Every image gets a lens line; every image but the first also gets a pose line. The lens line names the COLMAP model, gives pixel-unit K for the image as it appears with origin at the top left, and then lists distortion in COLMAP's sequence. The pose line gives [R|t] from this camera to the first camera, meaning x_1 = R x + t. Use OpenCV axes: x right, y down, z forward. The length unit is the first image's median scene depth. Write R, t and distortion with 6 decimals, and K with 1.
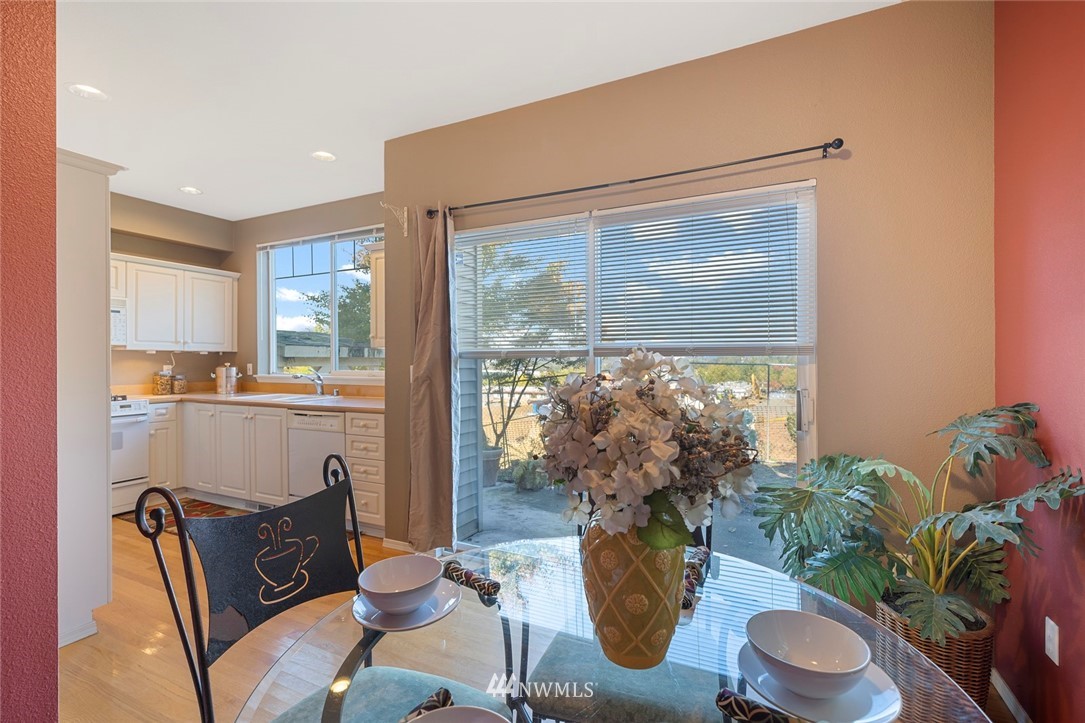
lens RADIAL K [[499.5, 0, 539.6], [0, 499.5, 359.8], [0, 0, 1]] dist [0.001149, 0.001012]
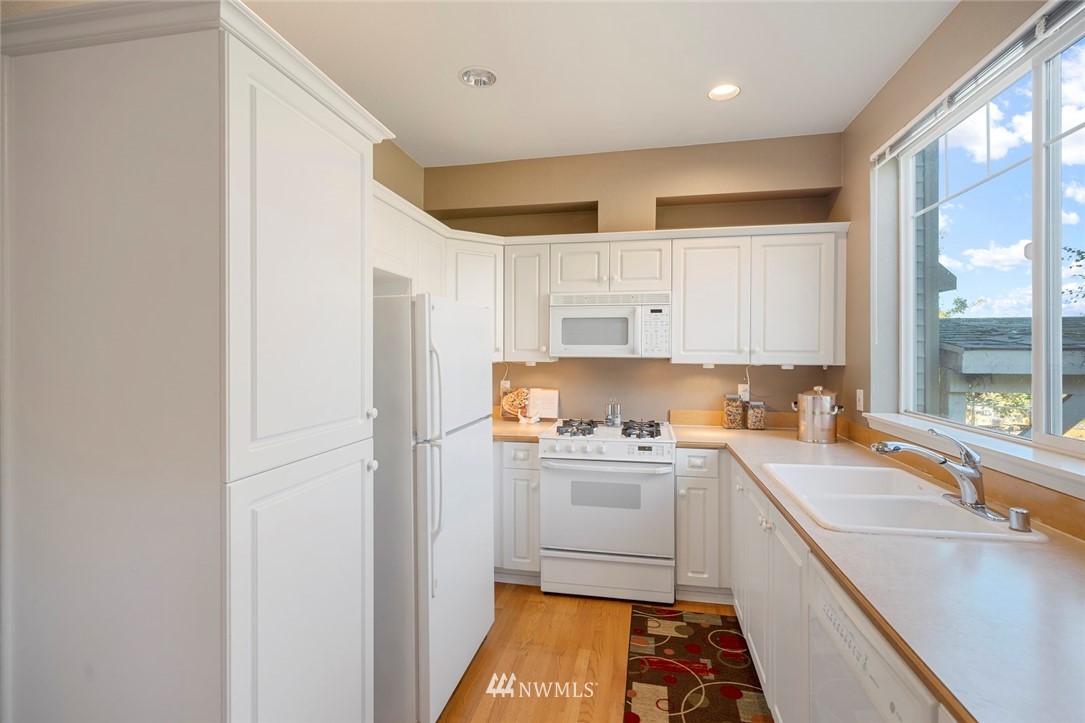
lens RADIAL K [[506.1, 0, 539.0], [0, 506.1, 353.5], [0, 0, 1]] dist [0.001738, 0.000299]
pose [[0.256835, 0.007331, -0.966427, -0.159872], [-0.002506, 0.999973, 0.006920, -0.034527], [0.966452, 0.000645, 0.256847, 0.562572]]
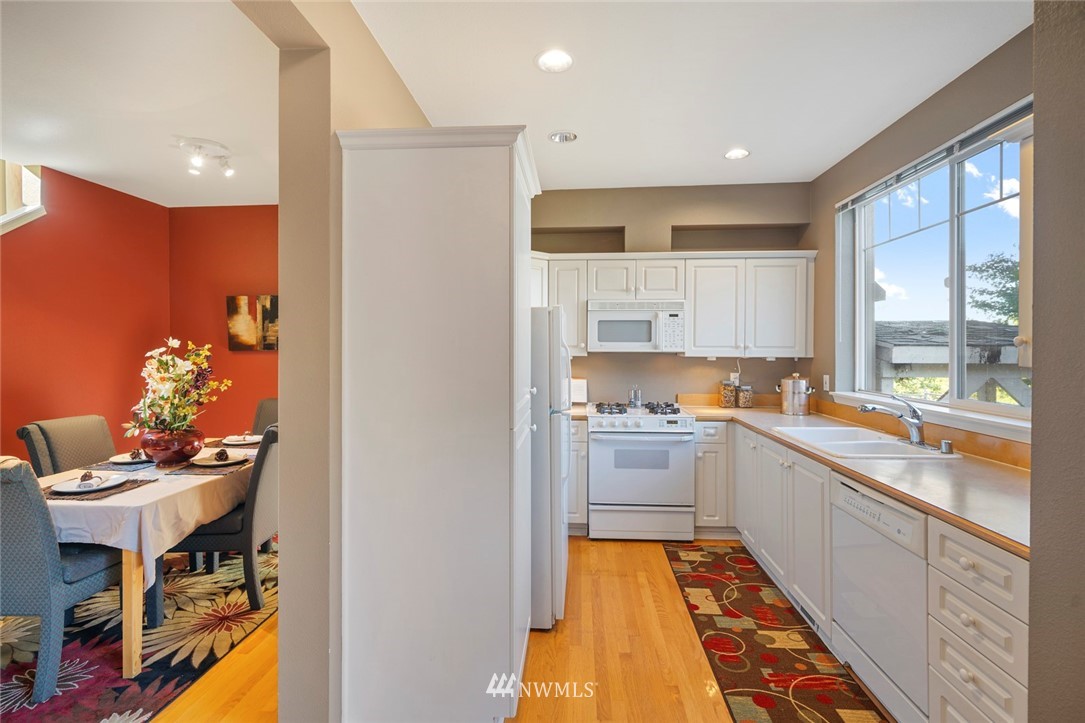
lens RADIAL K [[501.4, 0, 539.2], [0, 501.4, 352.5], [0, 0, 1]] dist [-0.000089, 0.000092]
pose [[0.375209, 0.010249, -0.926884, -0.075166], [-0.000973, 0.999943, 0.010663, -0.033098], [0.926940, -0.003099, 0.375197, 0.369228]]
